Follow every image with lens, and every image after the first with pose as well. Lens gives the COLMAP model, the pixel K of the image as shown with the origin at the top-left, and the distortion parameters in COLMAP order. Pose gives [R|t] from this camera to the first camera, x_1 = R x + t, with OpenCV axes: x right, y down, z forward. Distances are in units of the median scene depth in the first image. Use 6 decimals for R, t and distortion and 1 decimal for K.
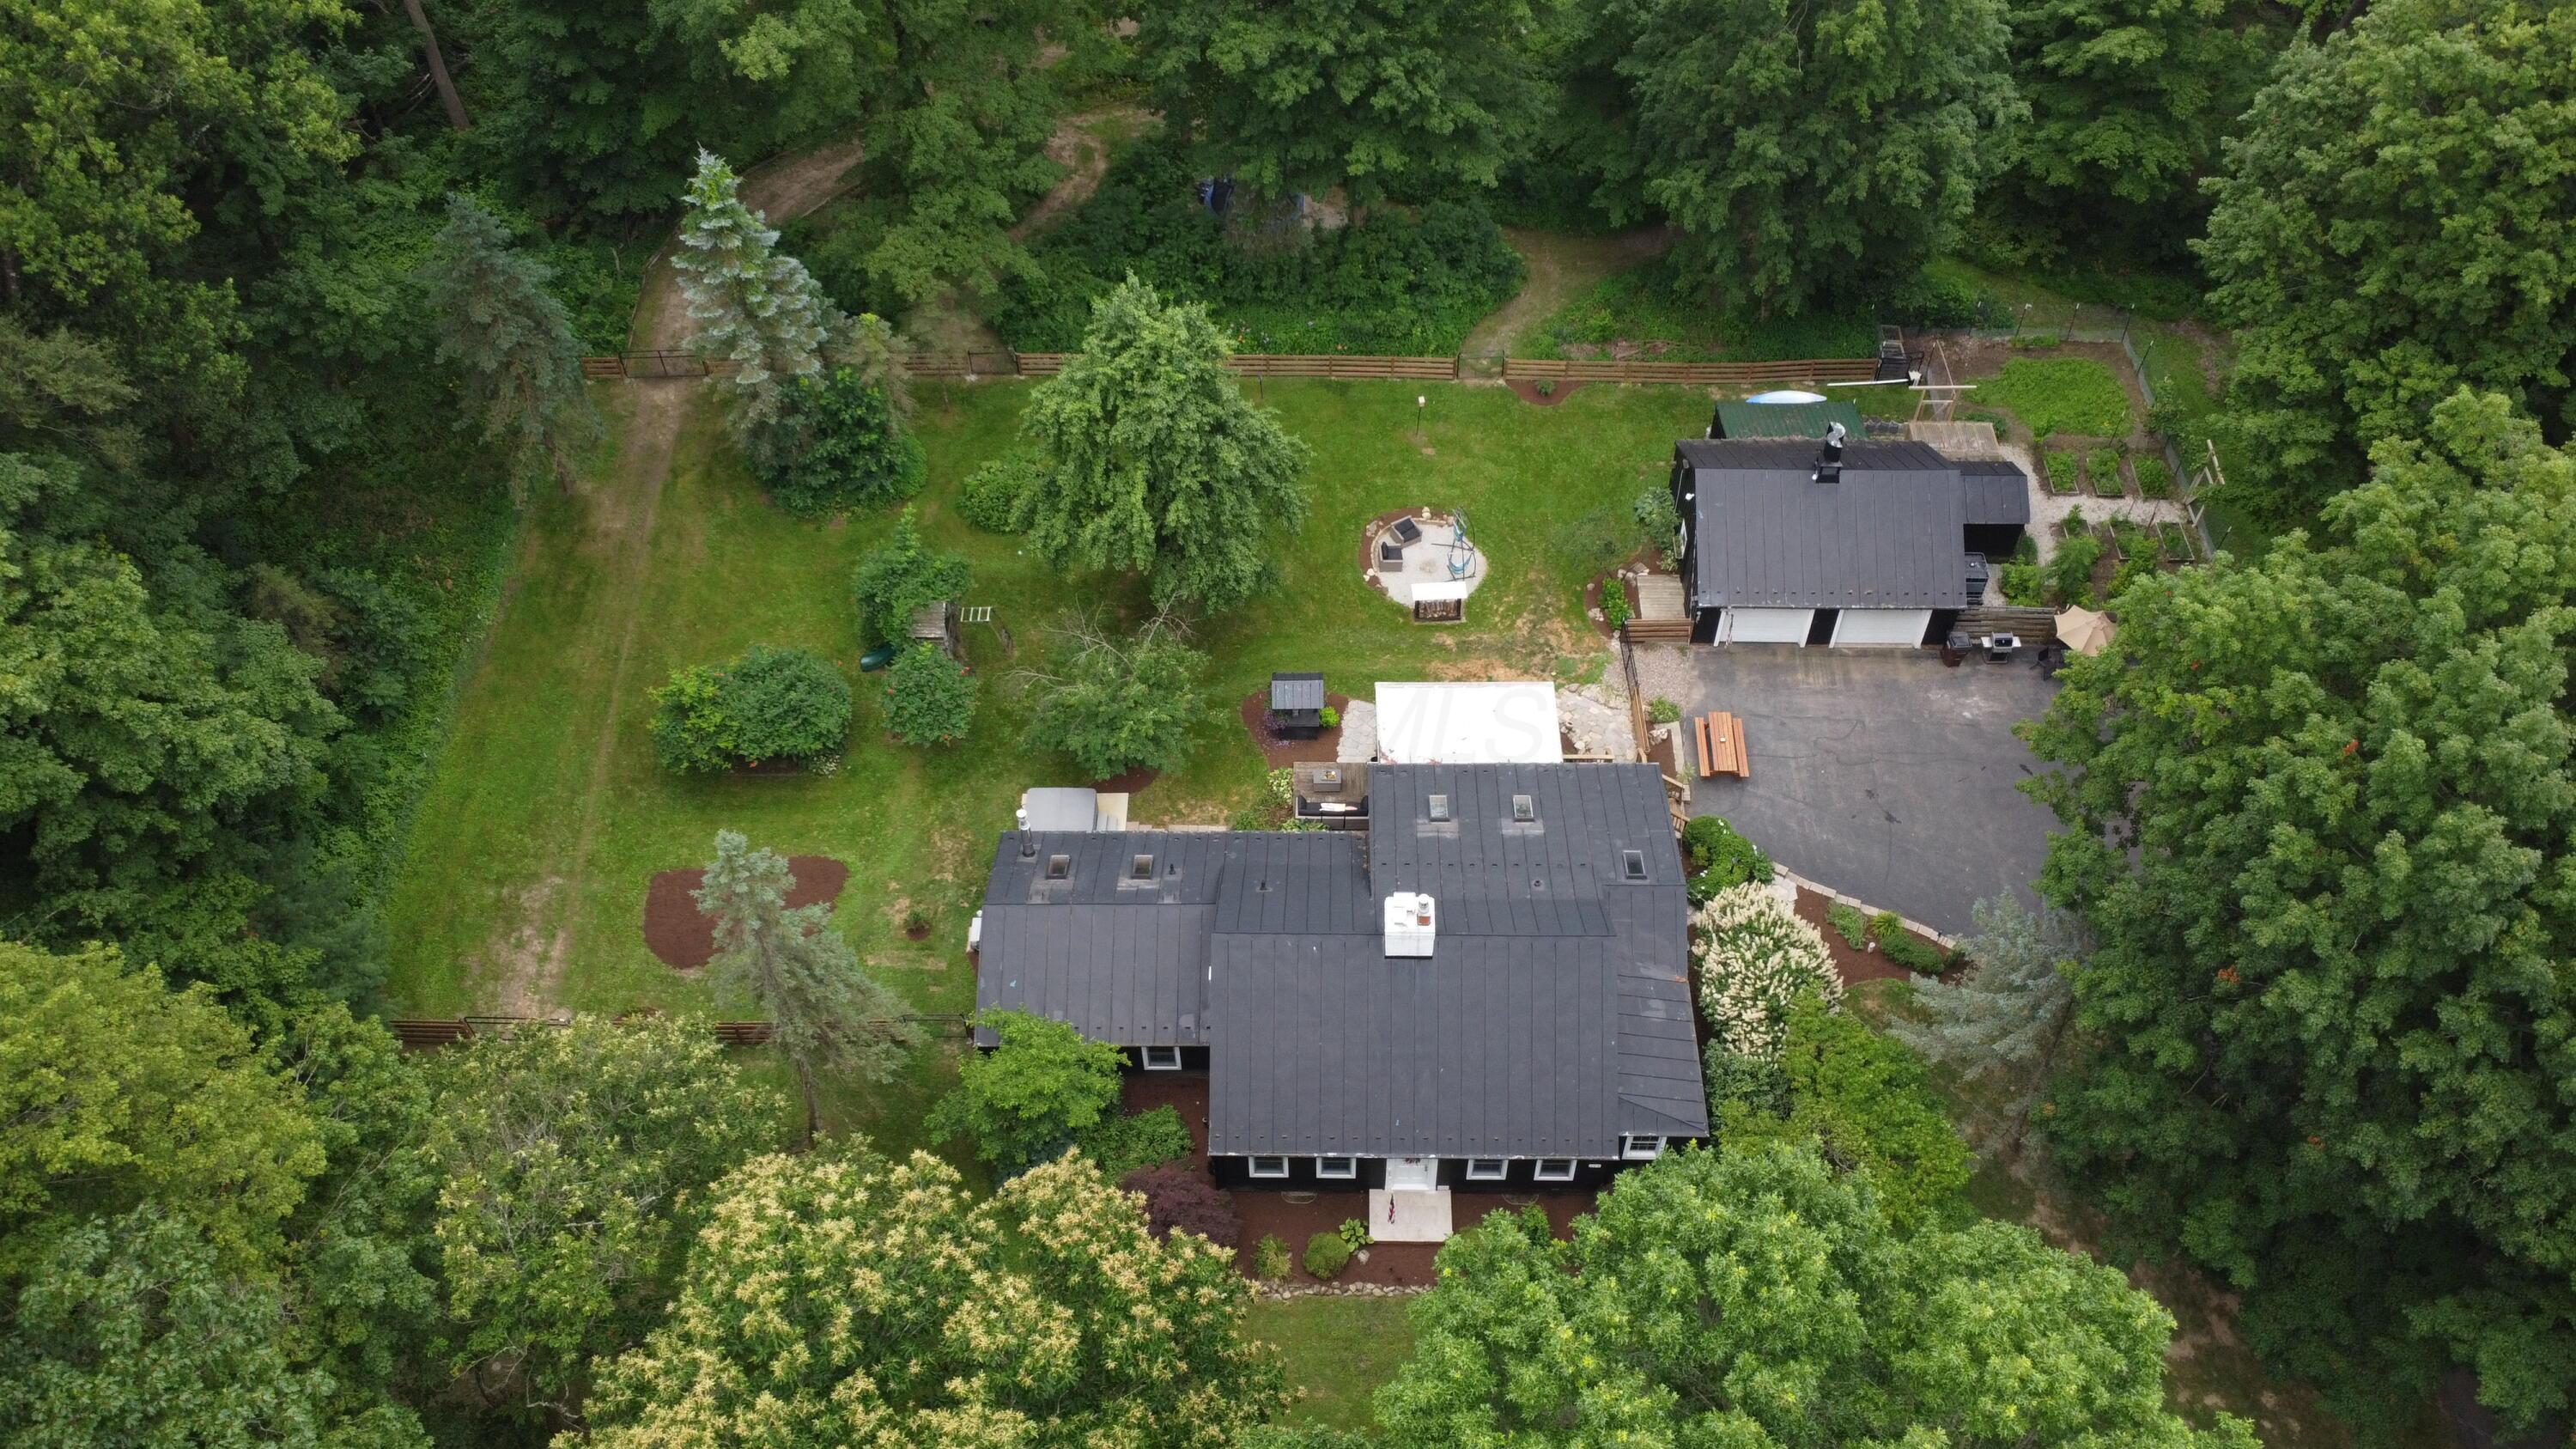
lens RADIAL K [[1940.3, 0, 1288.0], [0, 1940.3, 724.5], [0, 0, 1]] dist [0.004801, -0.001985]
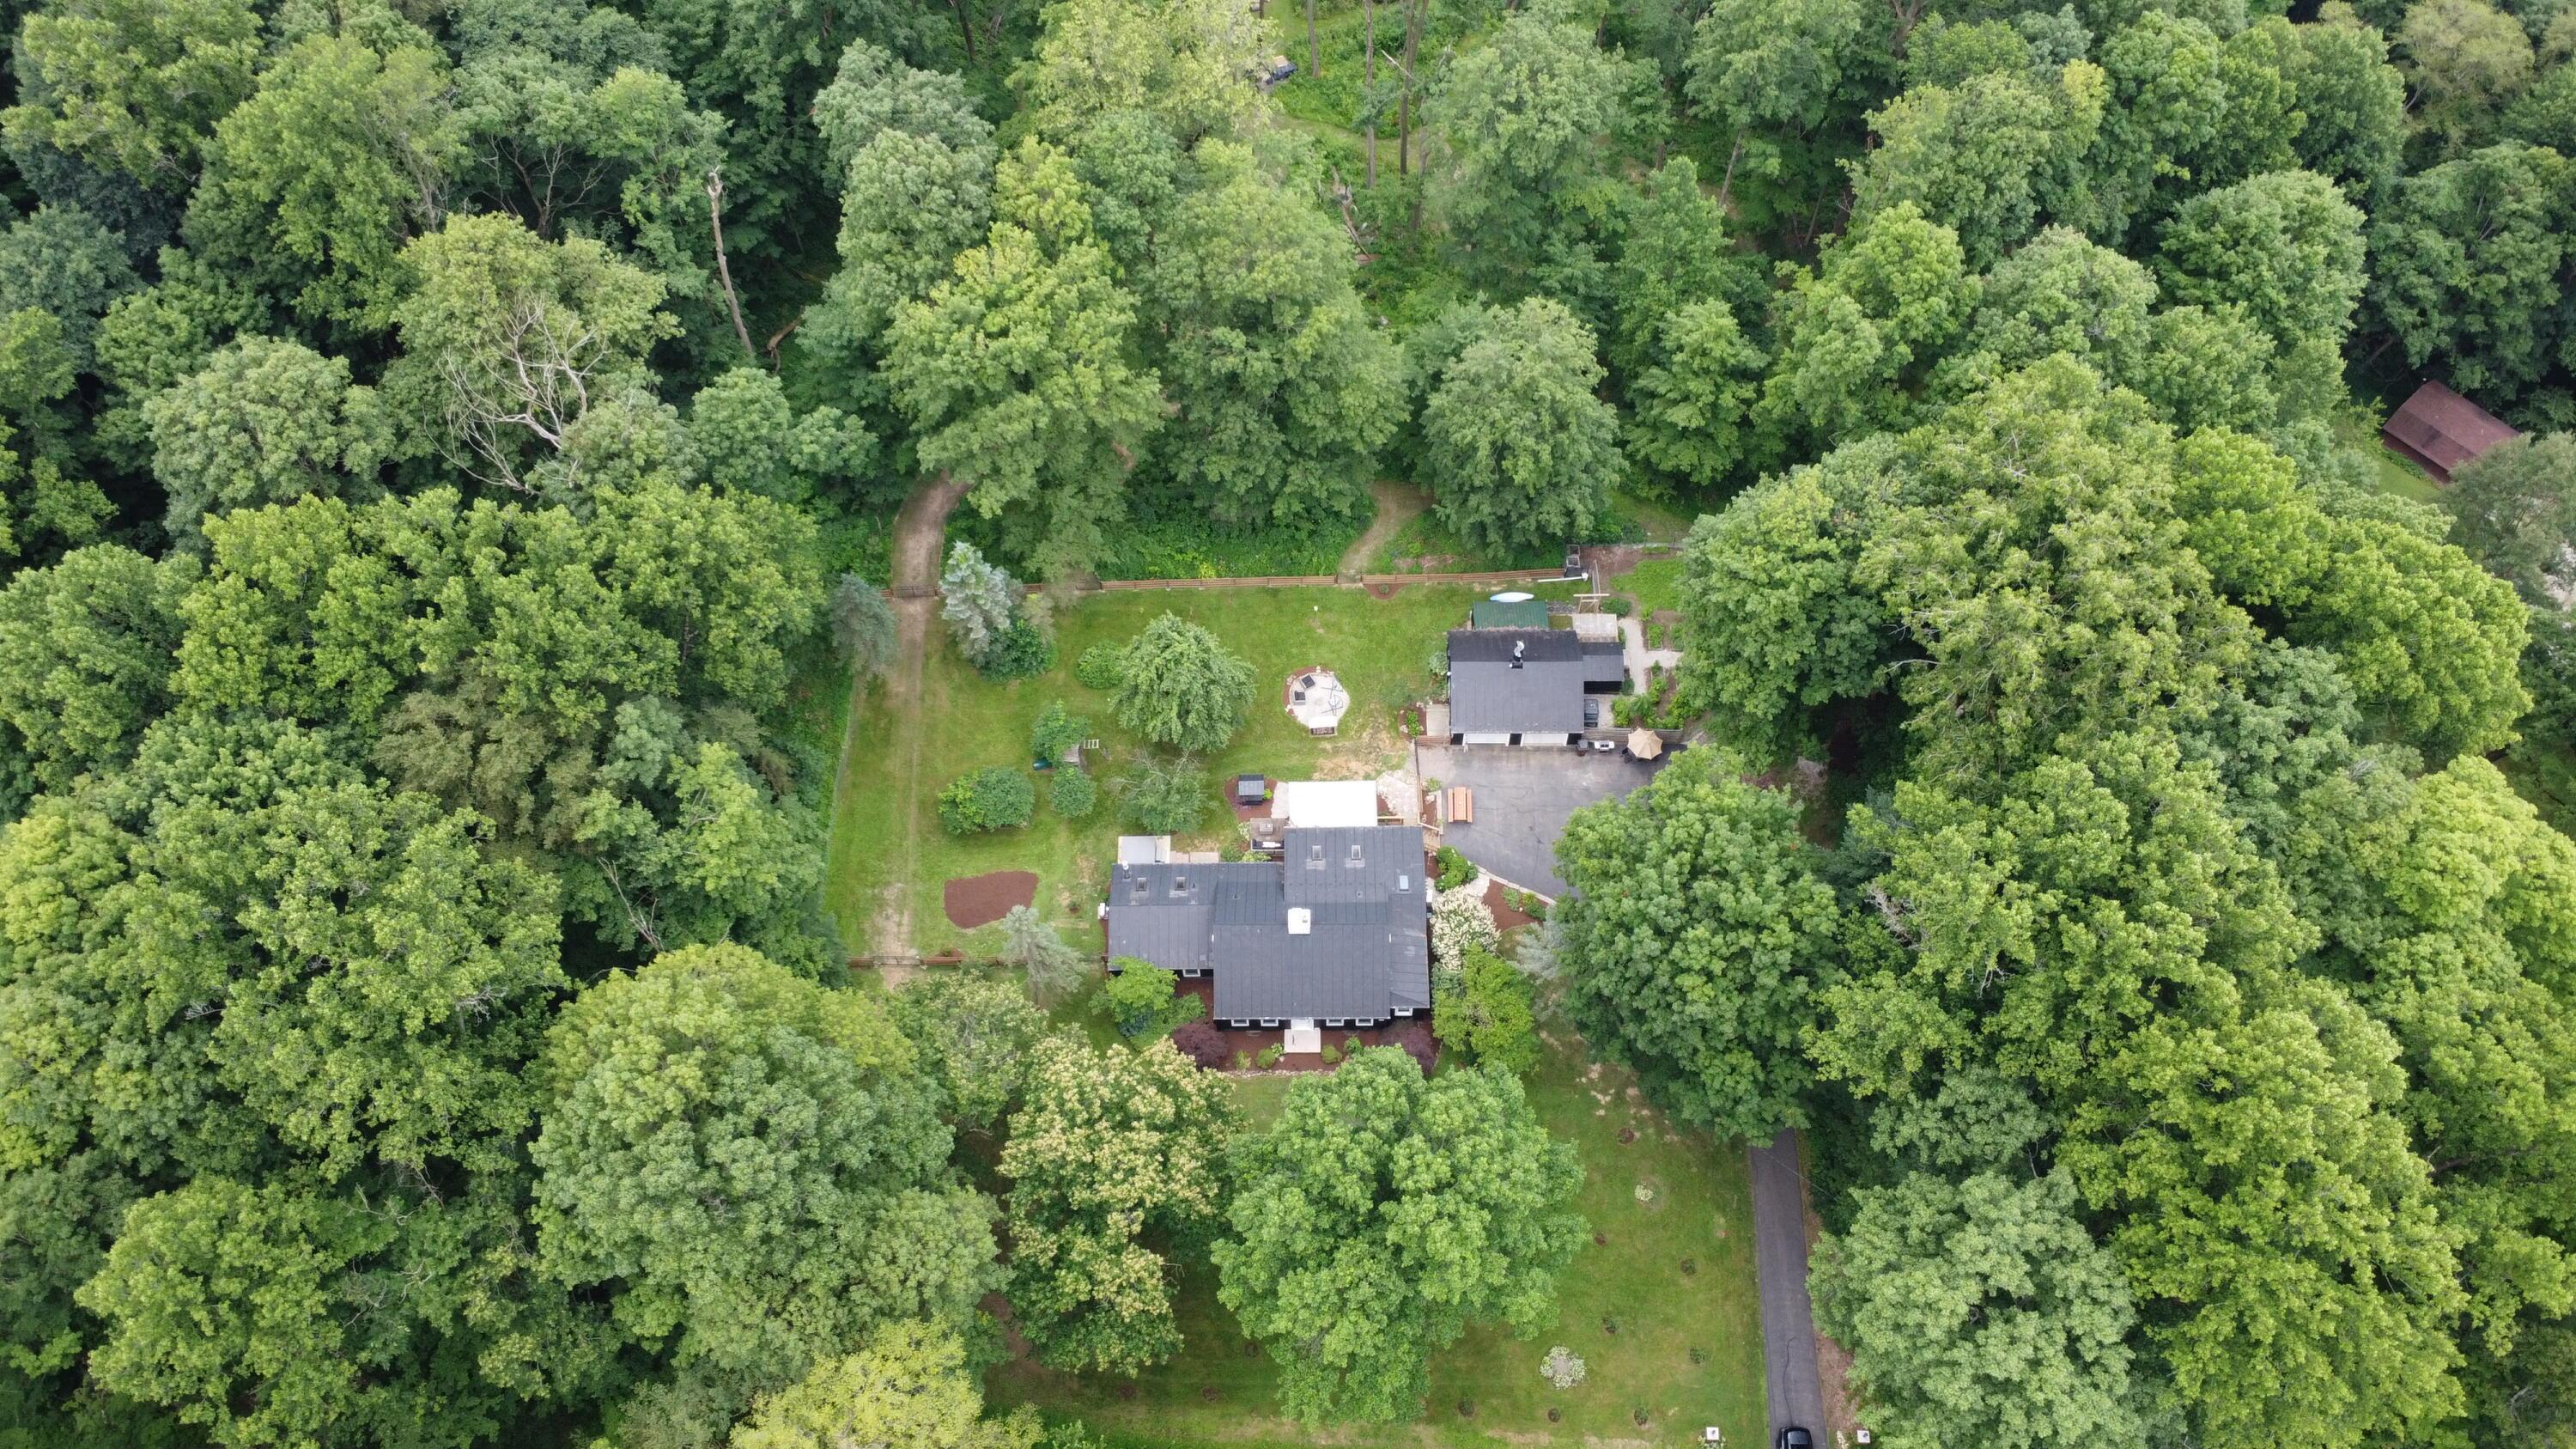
lens RADIAL K [[1940.7, 0, 1288.0], [0, 1940.7, 724.5], [0, 0, 1]] dist [-0.003214, 0.005668]
pose [[0.999854, -0.015041, 0.008138, 0.028630], [0.013604, 0.987903, 0.154477, -0.407251], [-0.010363, -0.154344, 0.987963, -1.044523]]
